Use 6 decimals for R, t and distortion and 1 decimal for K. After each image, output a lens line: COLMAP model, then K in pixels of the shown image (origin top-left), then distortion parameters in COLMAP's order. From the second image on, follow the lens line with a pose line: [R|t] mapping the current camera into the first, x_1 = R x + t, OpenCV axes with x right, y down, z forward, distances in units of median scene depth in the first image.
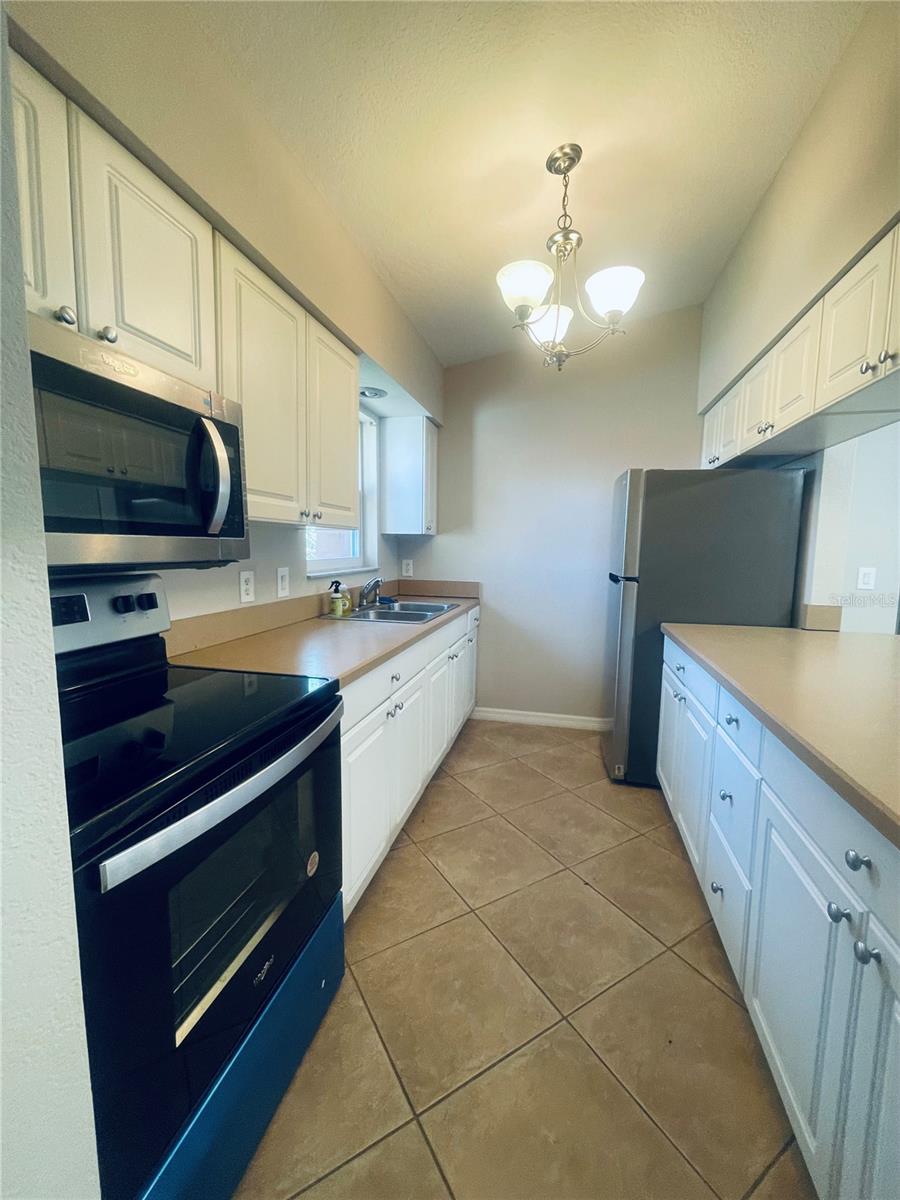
lens RADIAL K [[487.7, 0, 451.4], [0, 487.7, 594.7], [0, 0, 1]] dist [-0.011099, 0.003465]
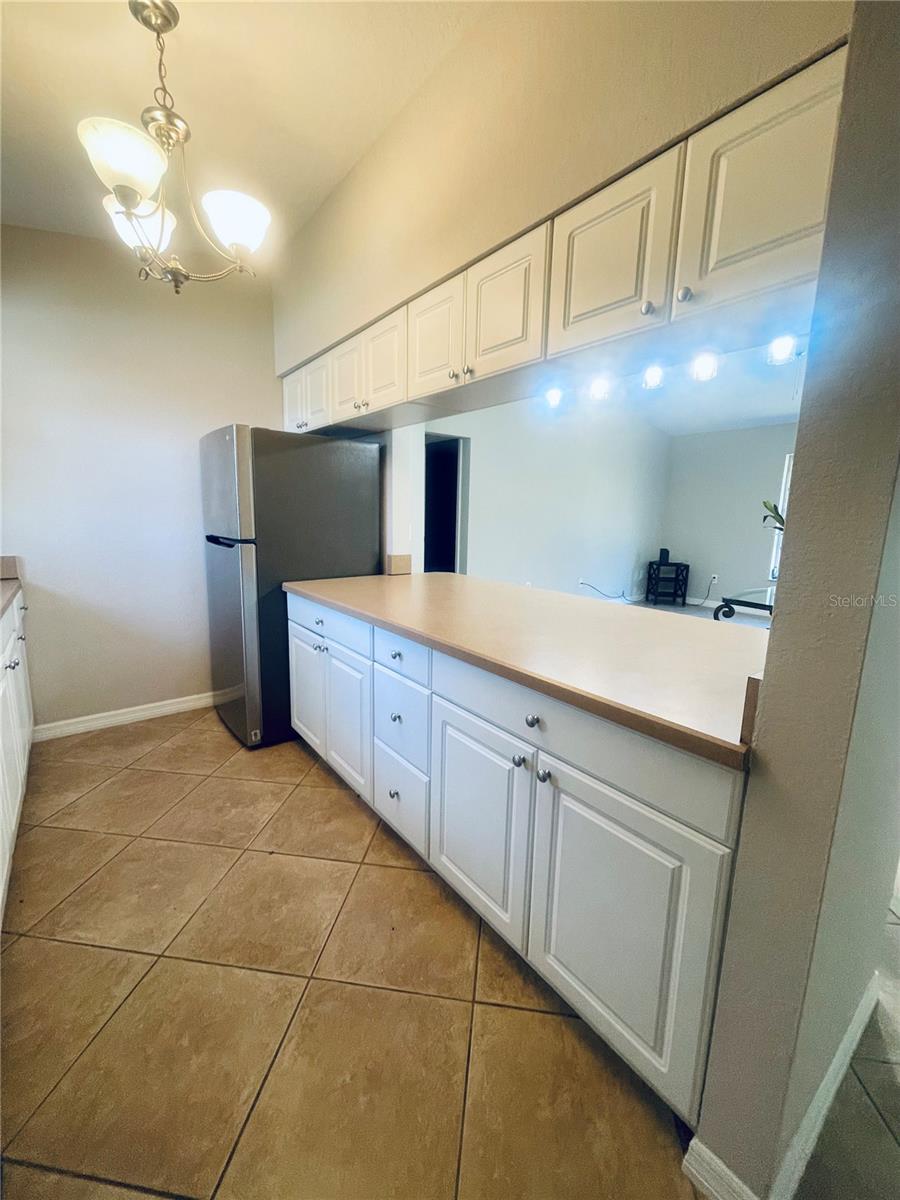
lens RADIAL K [[487.7, 0, 451.4], [0, 487.7, 594.7], [0, 0, 1]] dist [-0.011099, 0.003465]
pose [[0.622064, -0.131059, 0.771920, -0.165235], [0.067287, 0.991192, 0.114063, -0.012007], [-0.780070, -0.019014, 0.625403, 0.094230]]
